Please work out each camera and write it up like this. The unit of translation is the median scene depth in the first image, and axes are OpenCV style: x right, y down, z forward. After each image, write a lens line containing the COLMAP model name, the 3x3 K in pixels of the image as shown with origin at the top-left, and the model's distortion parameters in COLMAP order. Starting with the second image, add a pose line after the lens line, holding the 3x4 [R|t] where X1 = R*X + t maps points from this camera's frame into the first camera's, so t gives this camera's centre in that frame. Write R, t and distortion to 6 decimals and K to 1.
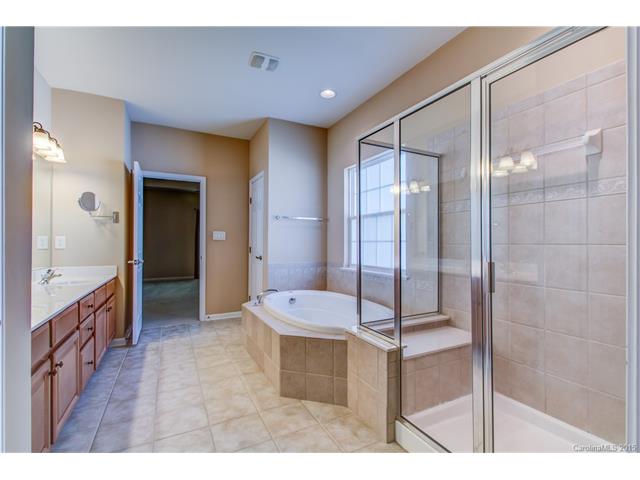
lens RADIAL K [[295.7, 0, 320.8], [0, 295.7, 243.0], [0, 0, 1]] dist [0.025787, -0.010225]
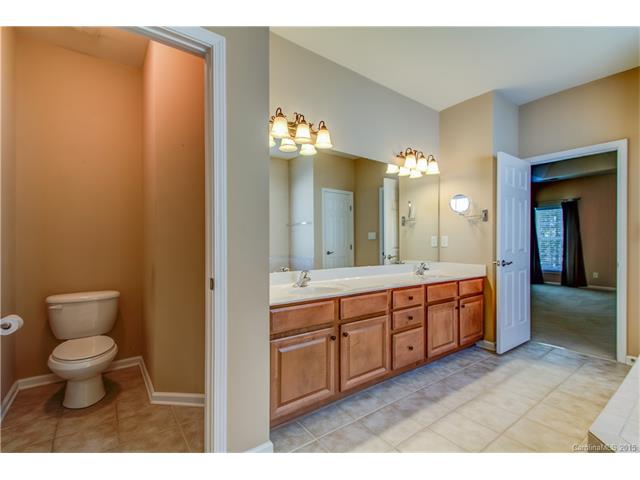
lens RADIAL K [[295.7, 0, 321.4], [0, 295.7, 238.2], [0, 0, 1]] dist [0.025787, -0.010225]
pose [[0.162461, -0.011121, -0.986652, 0.219404], [-0.000472, 0.999935, -0.011348, -0.000374], [0.986715, 0.002309, 0.162445, 0.373080]]
